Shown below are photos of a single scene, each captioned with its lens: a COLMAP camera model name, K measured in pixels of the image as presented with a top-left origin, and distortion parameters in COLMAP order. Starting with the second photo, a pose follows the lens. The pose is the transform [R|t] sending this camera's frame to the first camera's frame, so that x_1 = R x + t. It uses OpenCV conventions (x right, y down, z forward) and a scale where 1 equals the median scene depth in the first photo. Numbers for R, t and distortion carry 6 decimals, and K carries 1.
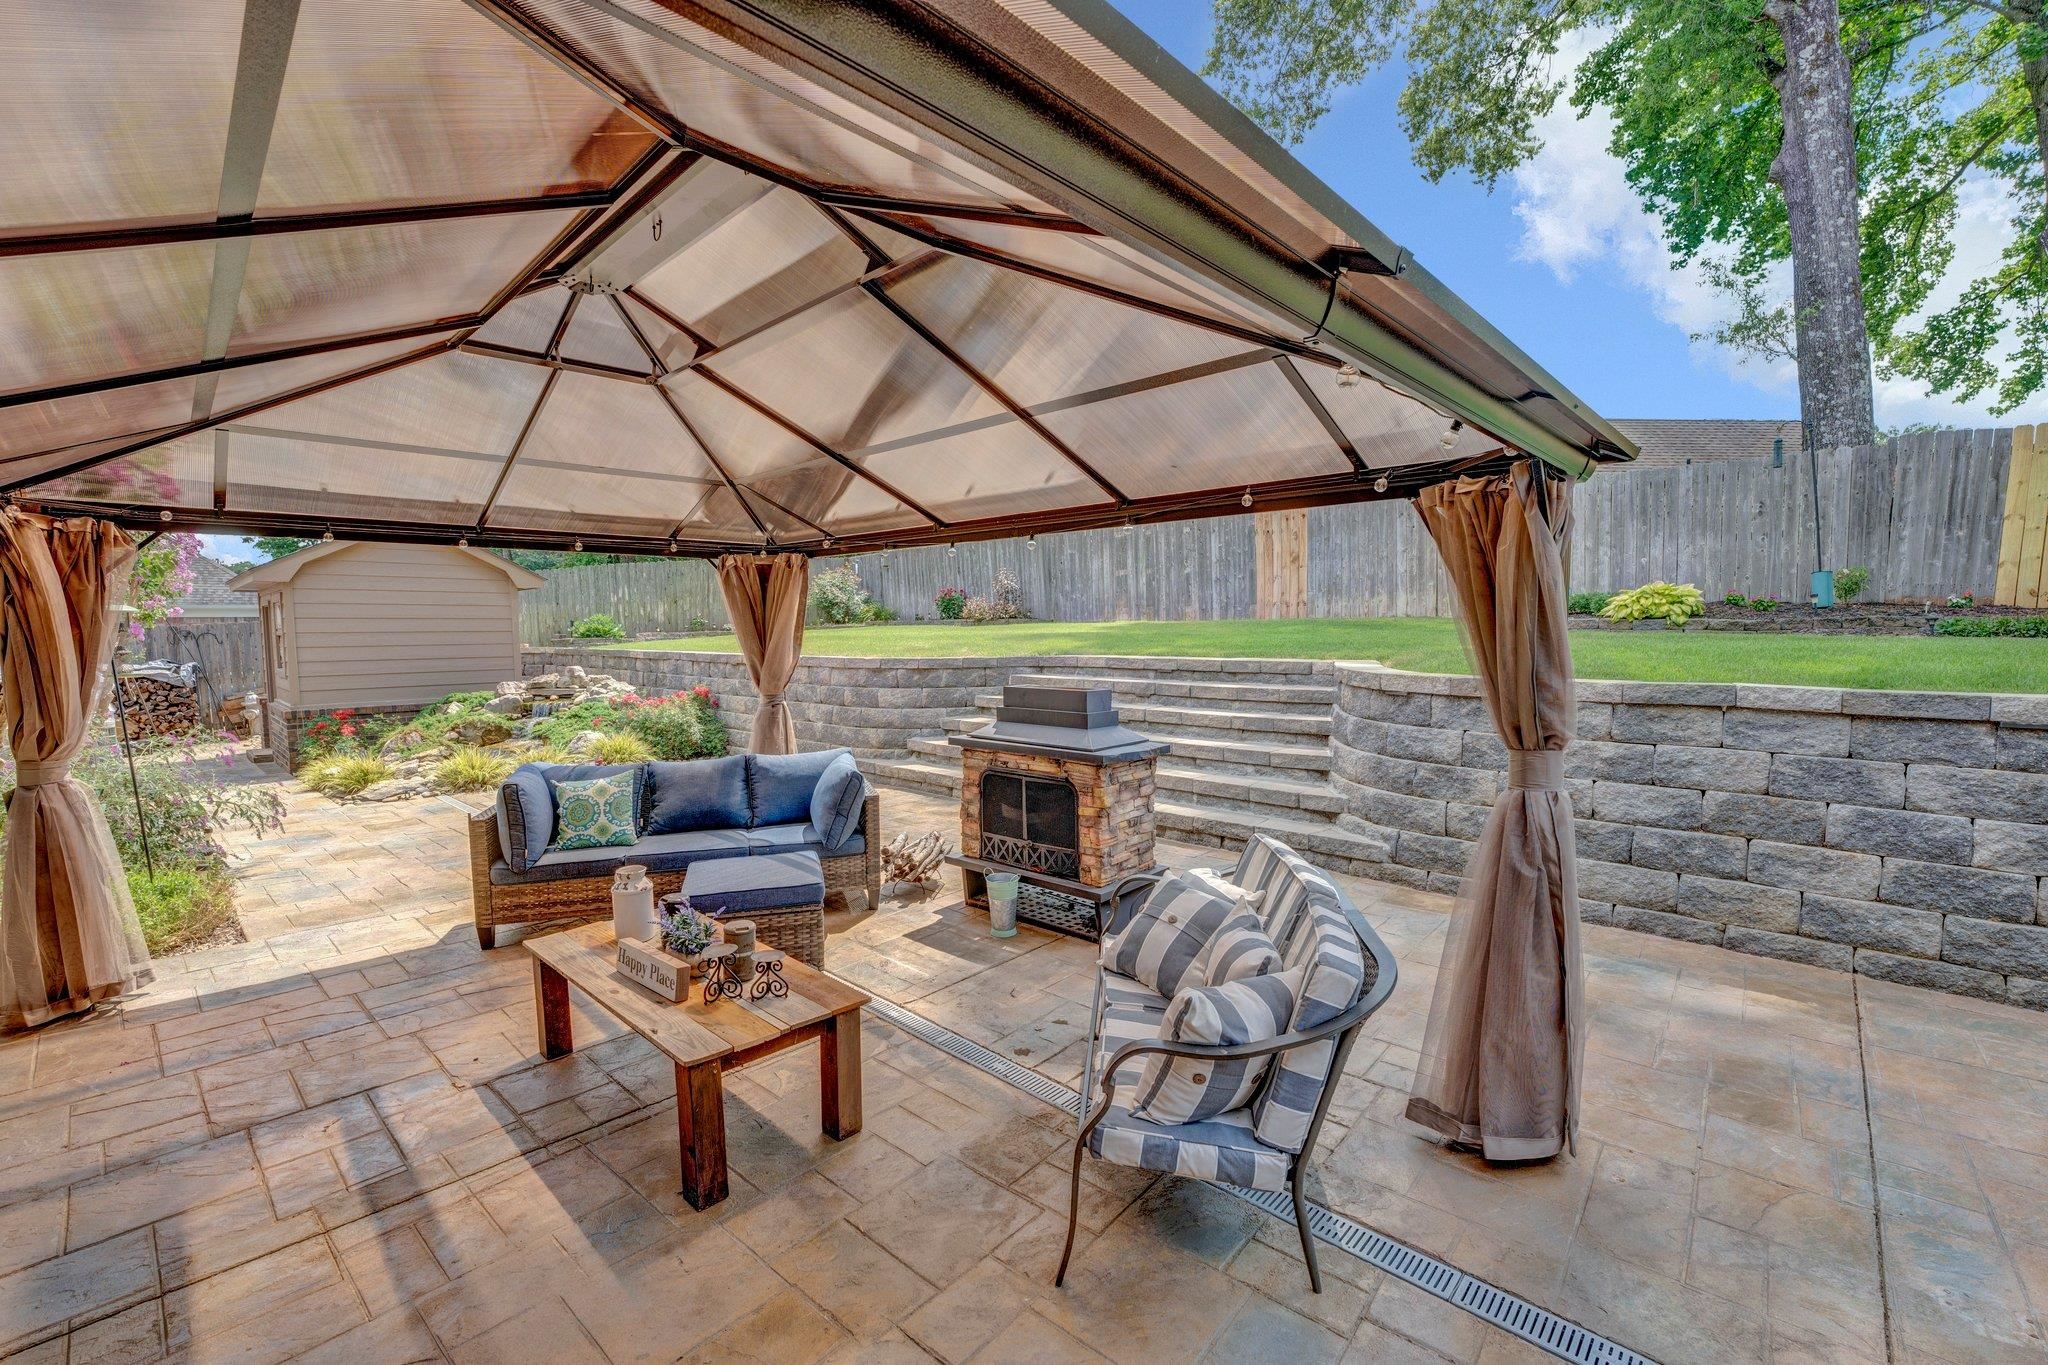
lens RADIAL K [[861.8, 0, 1022.9], [0, 861.8, 694.1], [0, 0, 1]] dist [-0.030921, 0.005759]
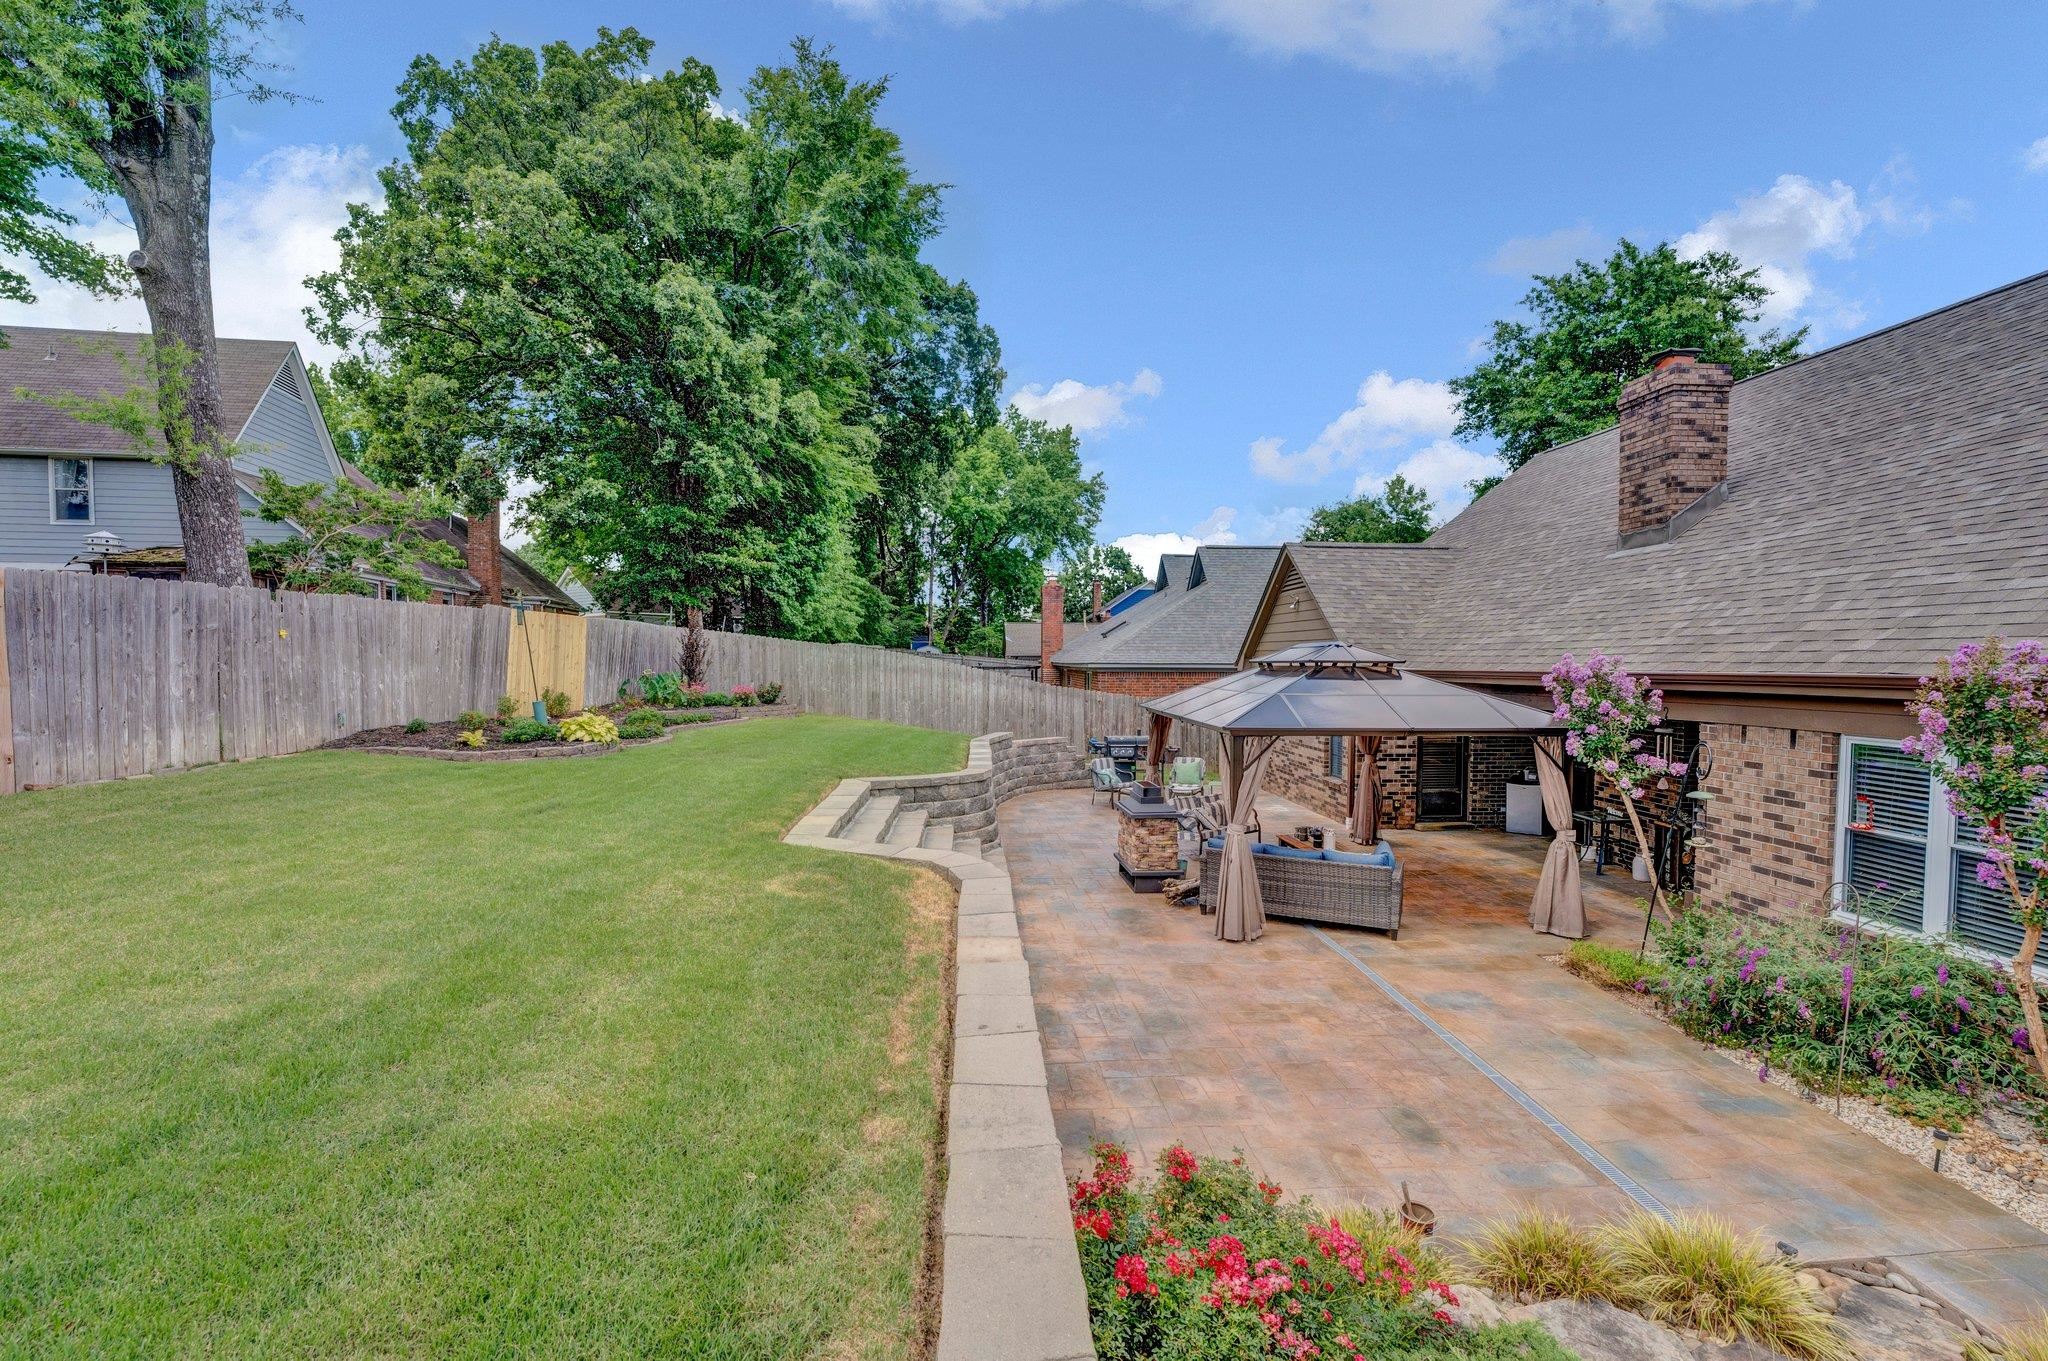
lens RADIAL K [[890.0, 0, 998.4], [0, 890.0, 689.2], [0, 0, 1]] dist [-0.017951, 0.000314]
pose [[-0.709710, -0.019479, 0.704225, -0.686714], [0.057566, 0.994671, 0.085527, -0.249587], [-0.702138, 0.101238, -0.704807, 1.512920]]
